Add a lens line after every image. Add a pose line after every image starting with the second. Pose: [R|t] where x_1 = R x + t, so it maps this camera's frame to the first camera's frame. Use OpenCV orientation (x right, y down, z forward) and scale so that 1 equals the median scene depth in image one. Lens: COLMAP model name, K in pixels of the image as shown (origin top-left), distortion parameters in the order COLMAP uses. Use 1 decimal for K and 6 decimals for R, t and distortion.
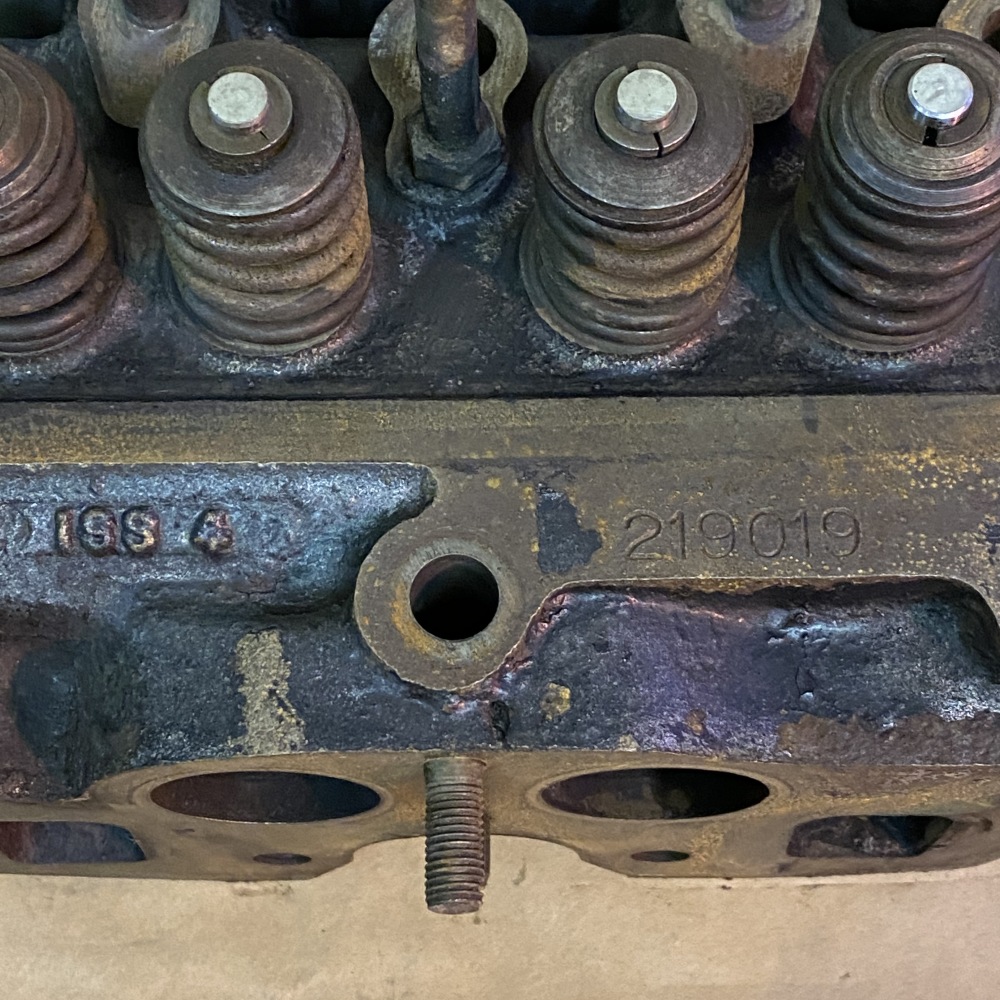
lens RADIAL K [[1992.0, 0, 532.9], [0, 1992.0, 473.9], [0, 0, 1]] dist [0.092219, 0.000000]
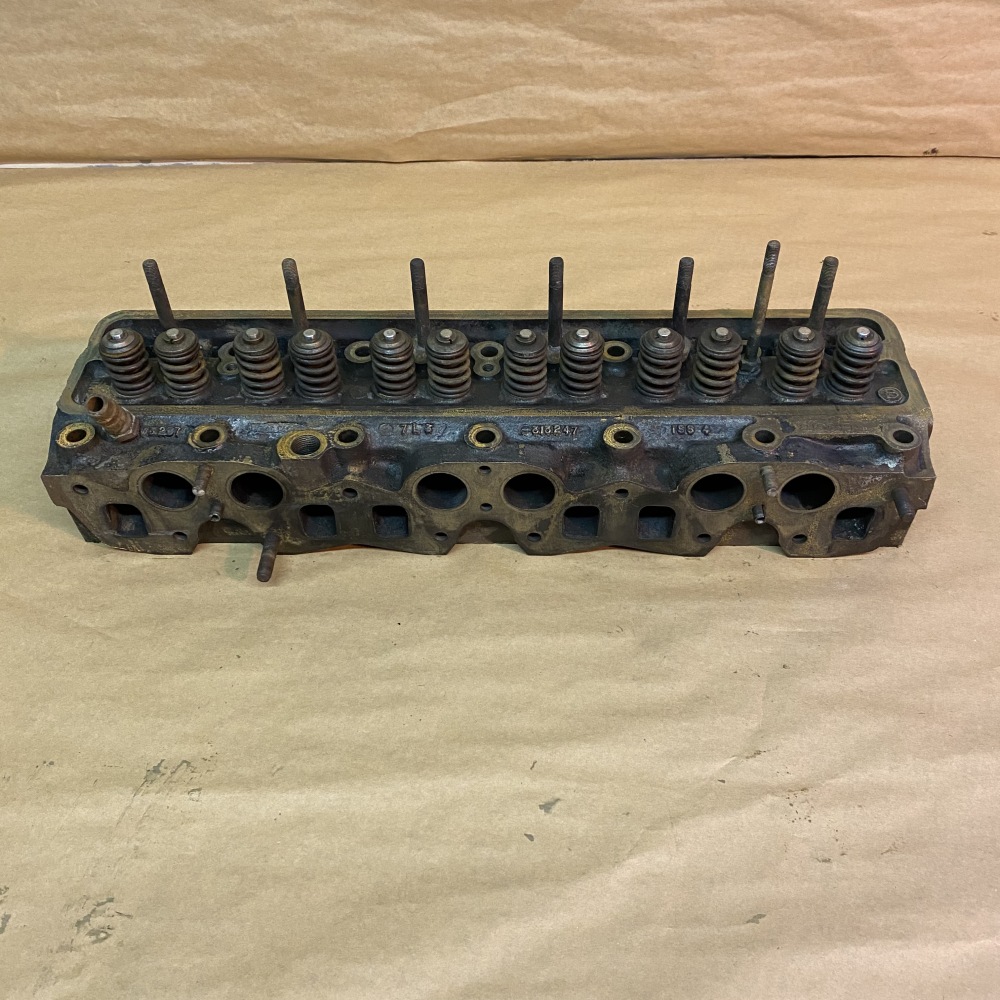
lens RADIAL K [[1024.0, 0, 477.5], [0, 1024.0, 501.4], [0, 0, 1]] dist [0.020721, 0.000000]
pose [[0.998592, 0.011319, -0.051831, -0.567111], [-0.030040, 0.925904, -0.376561, 1.092438], [0.043728, 0.377588, 0.924941, -1.148370]]
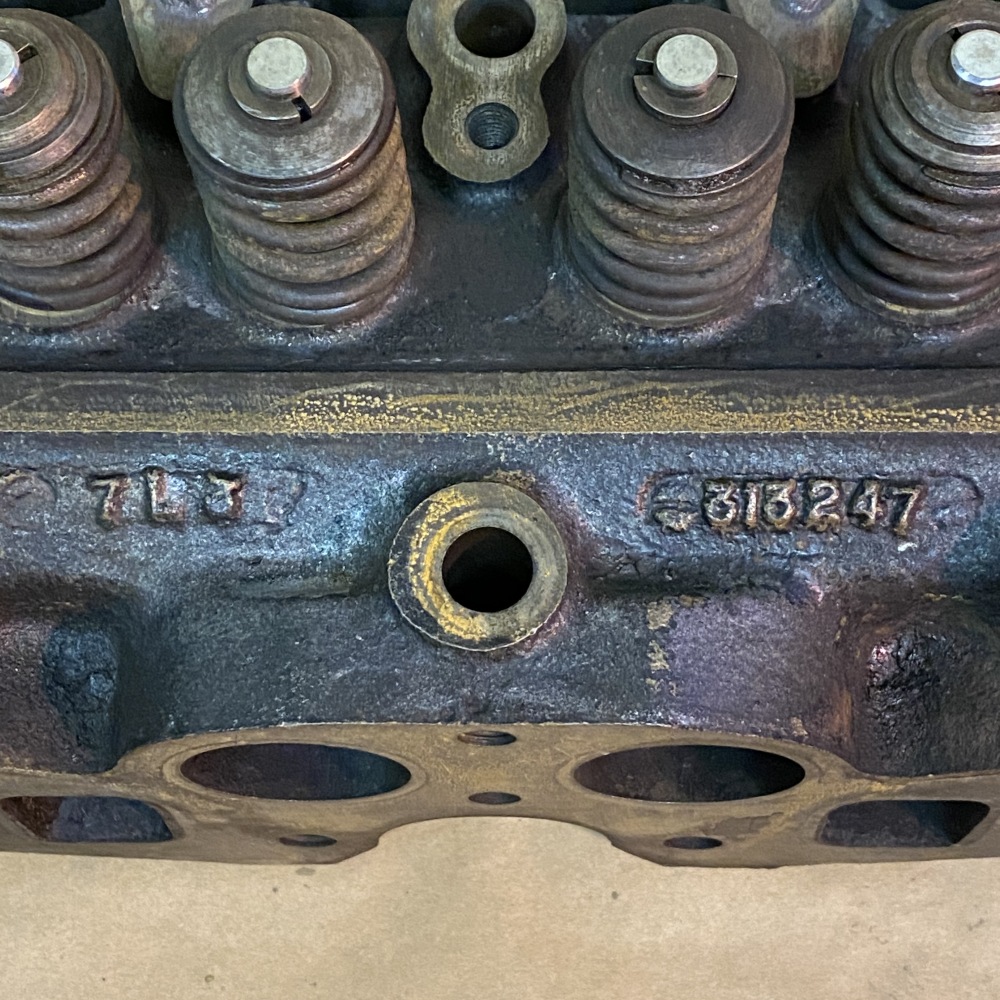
lens RADIAL K [[1992.0, 0, 526.6], [0, 1992.0, 489.8], [0, 0, 1]] dist [0.092219, 0.000000]
pose [[0.999892, 0.006232, -0.013306, -0.641644], [-0.006322, 0.999958, -0.006697, 0.033611], [0.013263, 0.006780, 0.999889, 0.003771]]
